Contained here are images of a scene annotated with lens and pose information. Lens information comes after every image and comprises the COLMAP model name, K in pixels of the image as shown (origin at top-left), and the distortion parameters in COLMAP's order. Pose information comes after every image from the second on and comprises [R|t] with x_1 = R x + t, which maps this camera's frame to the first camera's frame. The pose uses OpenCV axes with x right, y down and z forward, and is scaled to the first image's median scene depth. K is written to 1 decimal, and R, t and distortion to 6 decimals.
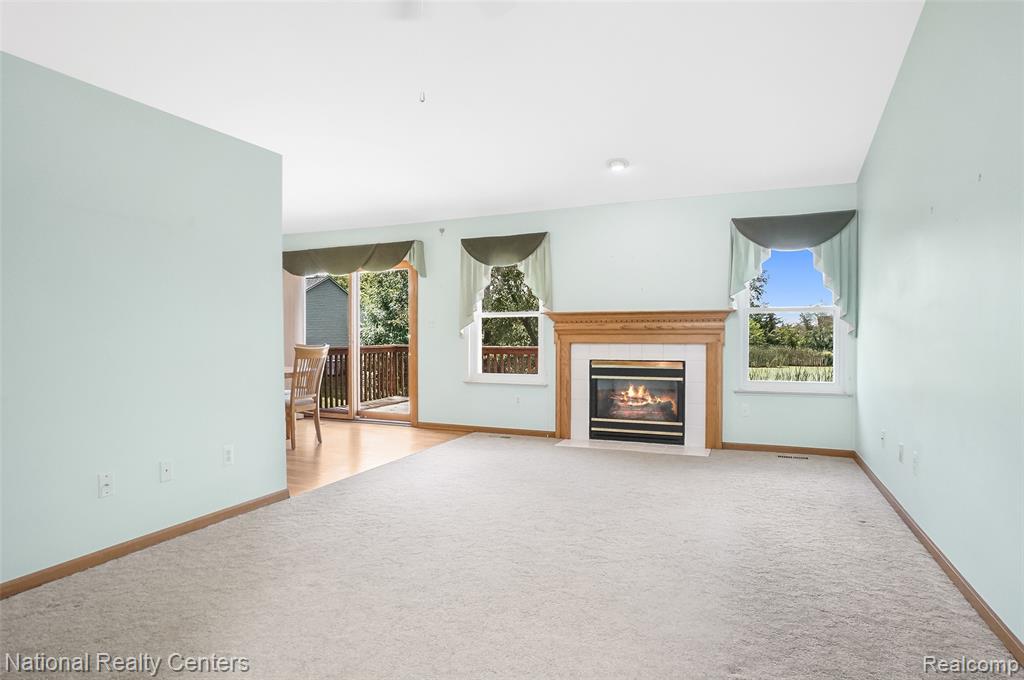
lens RADIAL K [[505.9, 0, 529.4], [0, 505.9, 338.9], [0, 0, 1]] dist [-0.025616, 0.000389]
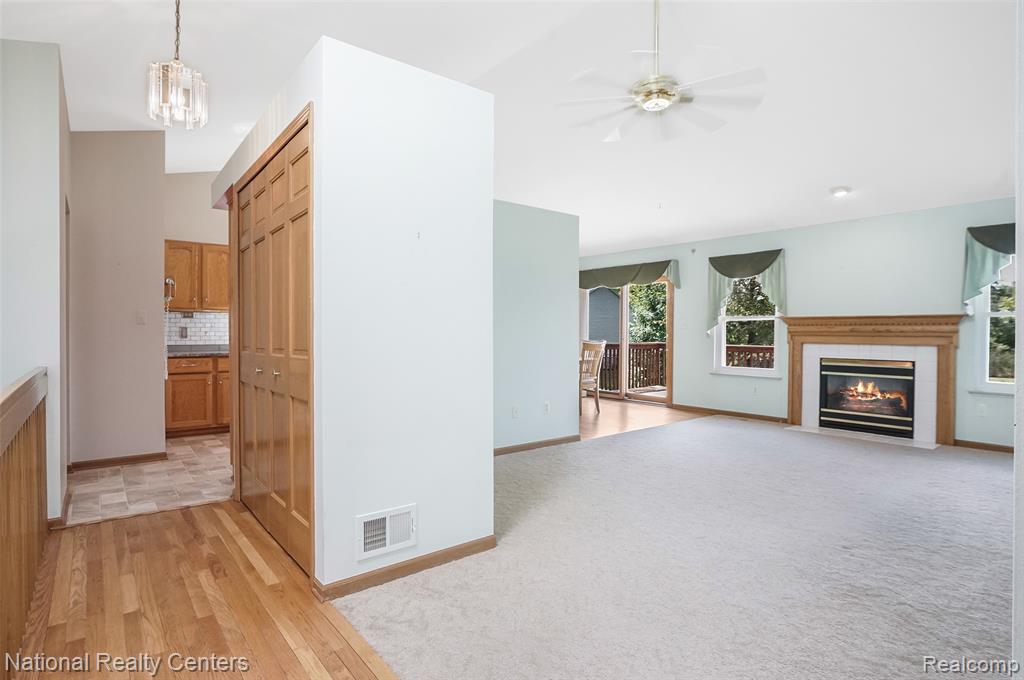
lens RADIAL K [[525.2, 0, 513.1], [0, 525.2, 336.6], [0, 0, 1]] dist [-0.032185, 0.000149]
pose [[0.854468, 0.013142, -0.519338, 0.136112], [-0.014746, 0.999891, 0.001040, 0.002015], [0.519295, 0.006770, 0.854568, -0.377780]]
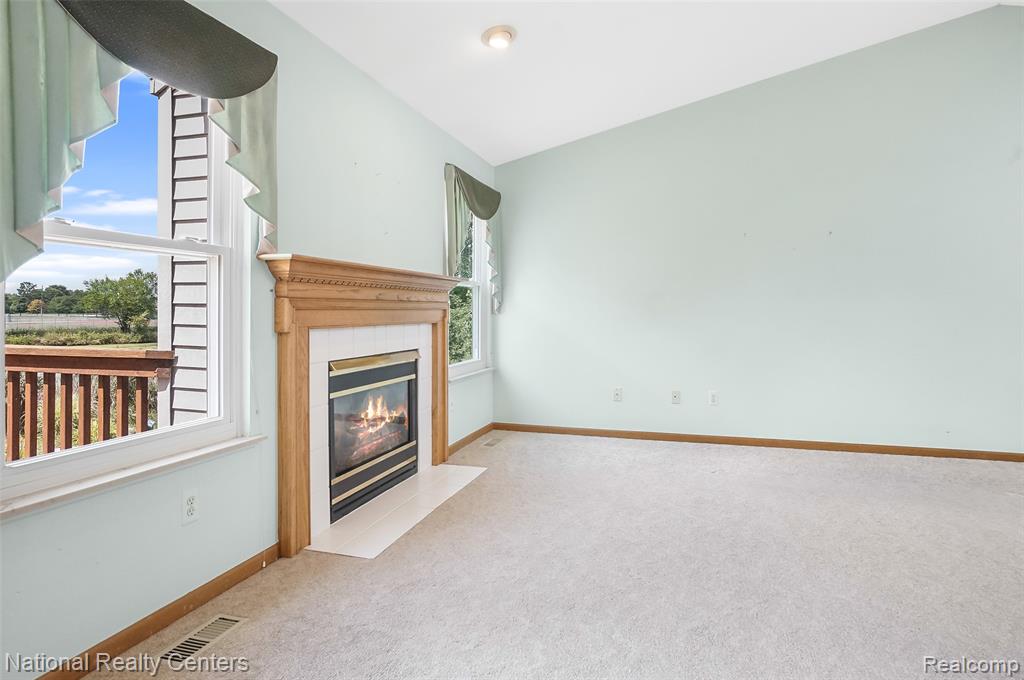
lens RADIAL K [[547.8, 0, 513.2], [0, 547.8, 313.2], [0, 0, 1]] dist [-0.001342, 0.000371]
pose [[-0.038790, 0.000937, 0.999247, -0.420869], [0.011614, 0.999932, -0.000487, -0.003100], [-0.999180, 0.011586, -0.038798, 0.851373]]
